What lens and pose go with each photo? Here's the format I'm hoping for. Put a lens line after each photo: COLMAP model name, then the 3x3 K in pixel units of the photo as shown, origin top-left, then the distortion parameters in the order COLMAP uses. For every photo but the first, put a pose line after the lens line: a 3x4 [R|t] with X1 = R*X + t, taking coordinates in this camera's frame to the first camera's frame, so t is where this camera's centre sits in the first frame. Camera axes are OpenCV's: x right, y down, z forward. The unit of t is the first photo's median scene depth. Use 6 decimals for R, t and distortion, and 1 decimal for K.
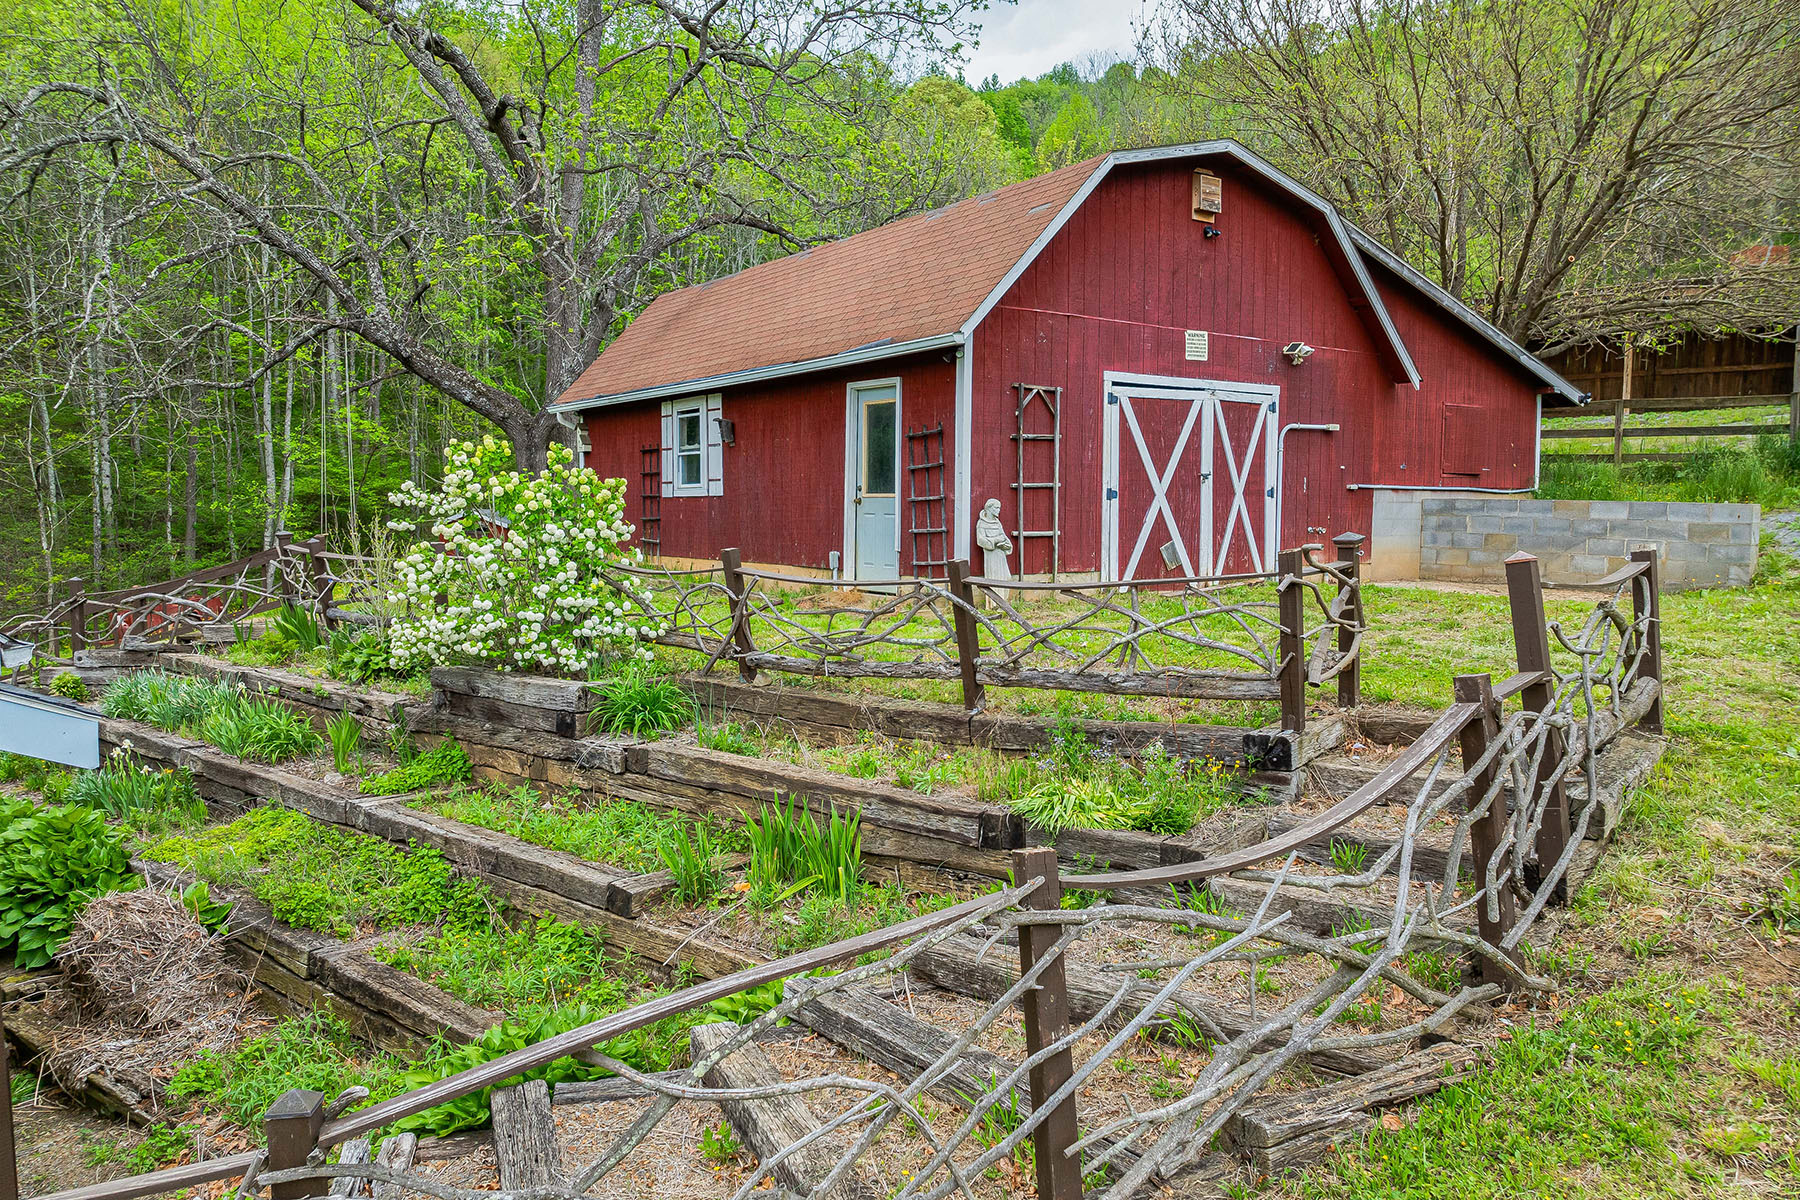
lens RADIAL K [[1267.1, 0, 900.2], [0, 1267.1, 602.4], [0, 0, 1]] dist [-0.038009, 0.020083]
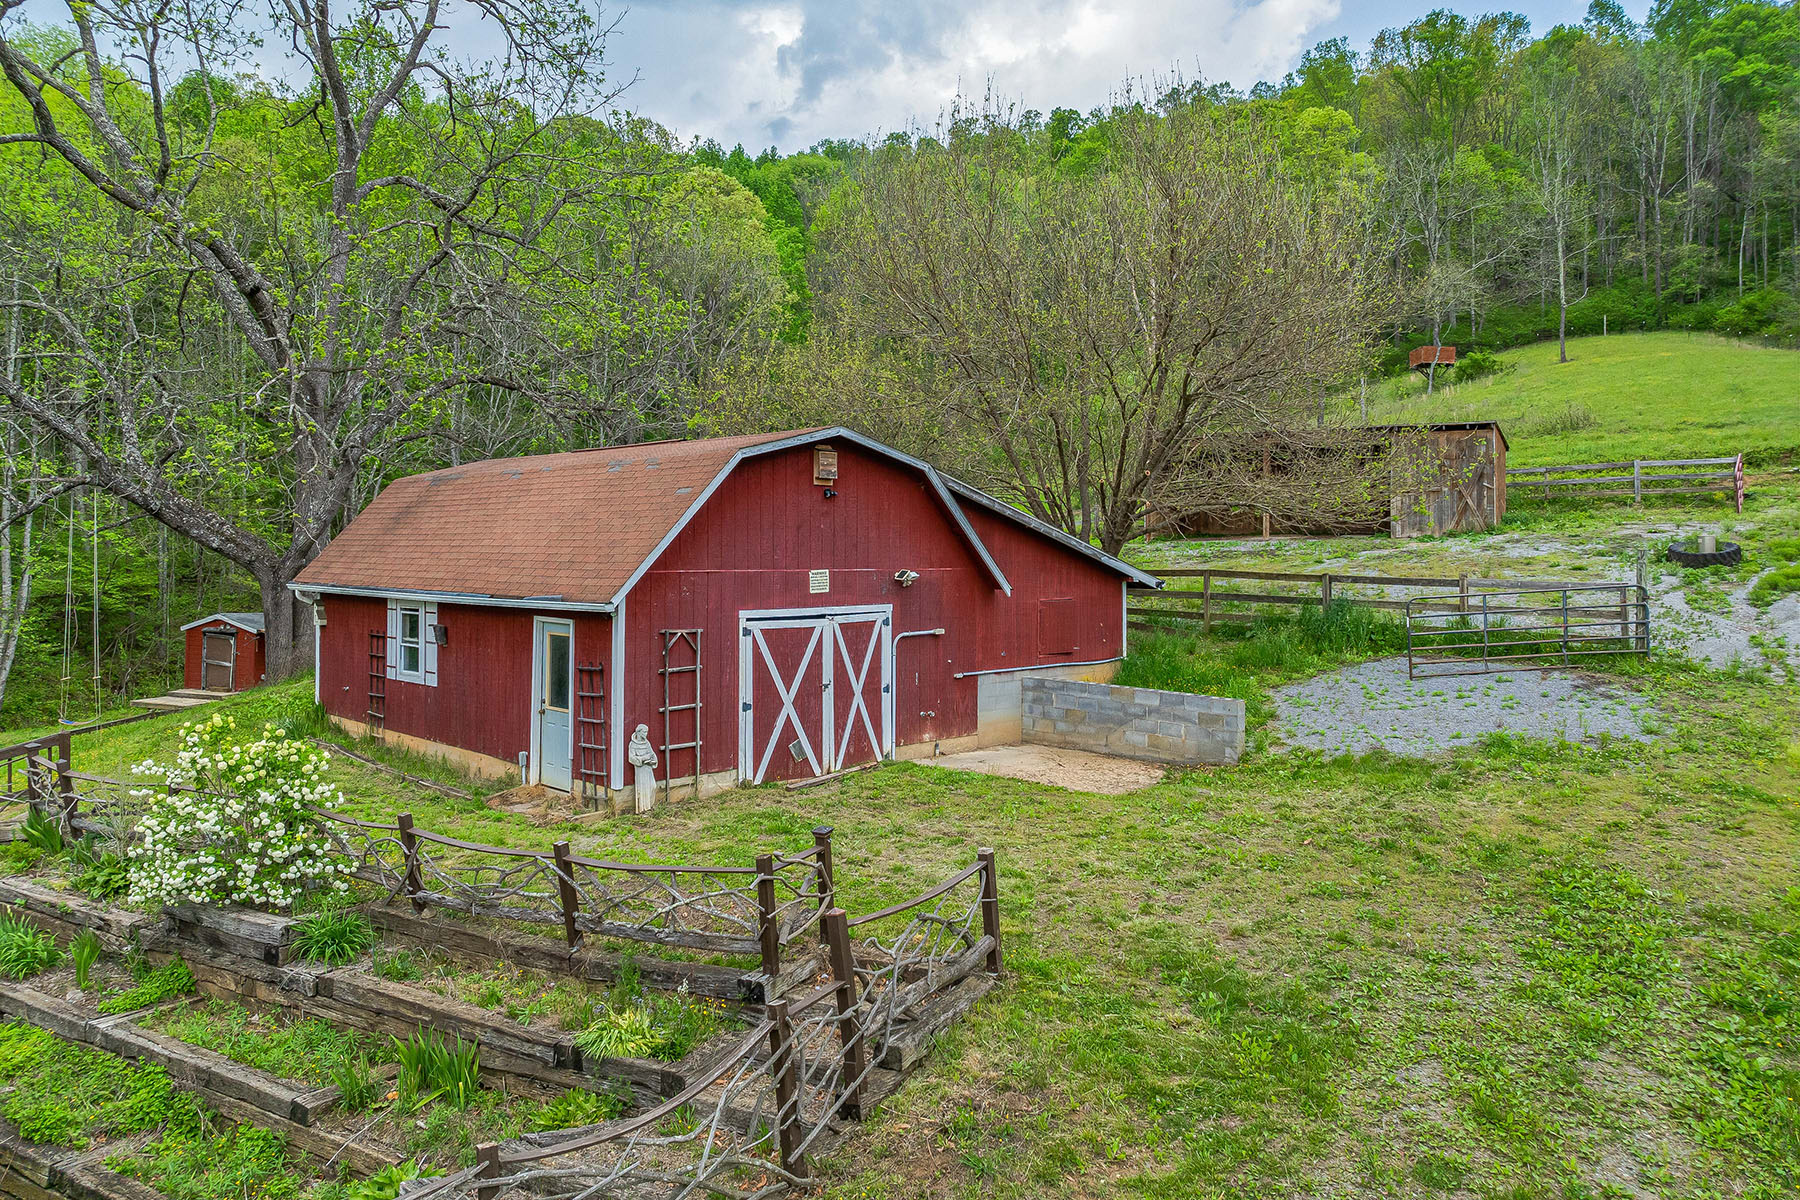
lens RADIAL K [[1267.1, 0, 893.4], [0, 1267.1, 524.6], [0, 0, 1]] dist [-0.038009, 0.020083]
pose [[0.987131, 0.003734, 0.159869, 0.127055], [0.010794, 0.995891, -0.089909, -0.176158], [-0.159548, 0.090478, 0.983035, -0.327344]]
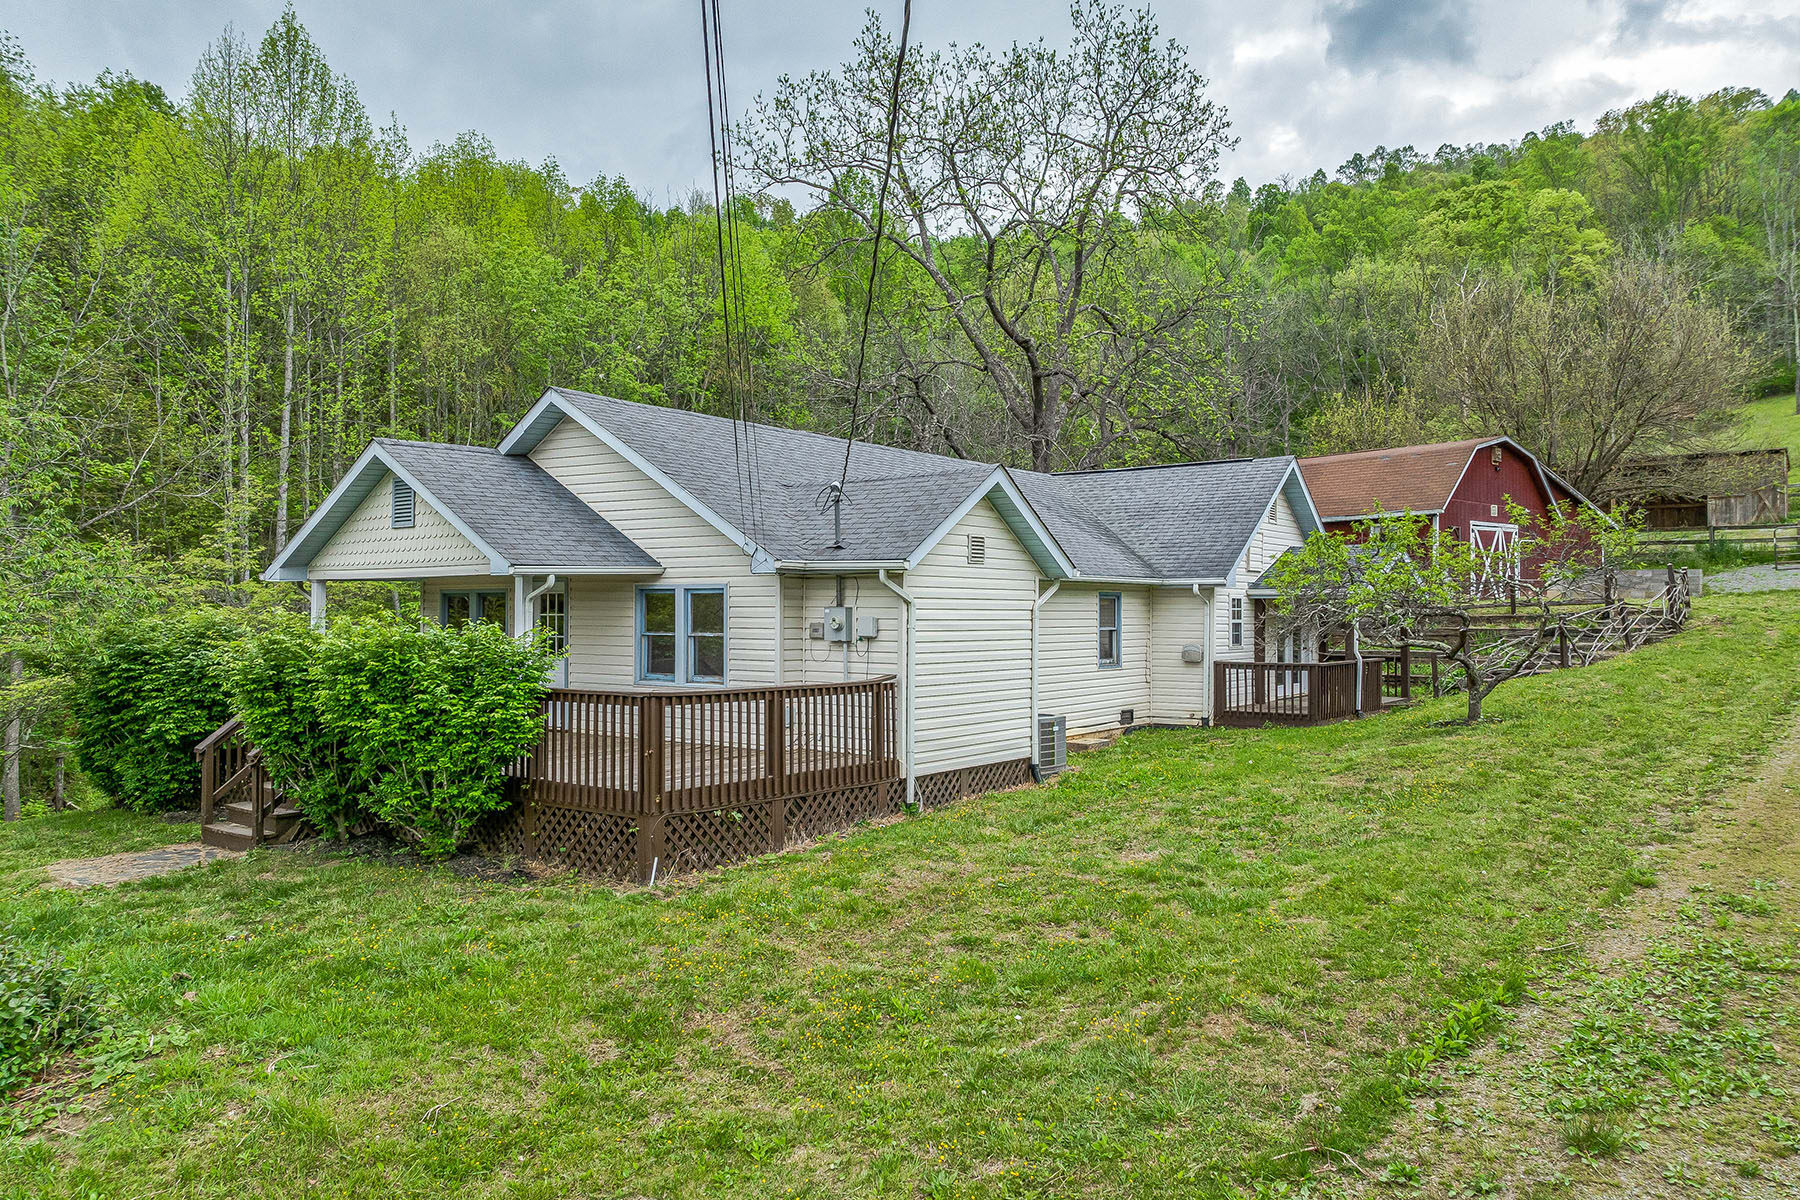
lens RADIAL K [[1267.1, 0, 889.7], [0, 1267.1, 609.3], [0, 0, 1]] dist [-0.038009, 0.020083]
pose [[0.999070, 0.001157, 0.043109, -1.407996], [0.002352, 0.996689, -0.081278, 0.265747], [-0.043060, 0.081304, 0.995759, -1.918293]]
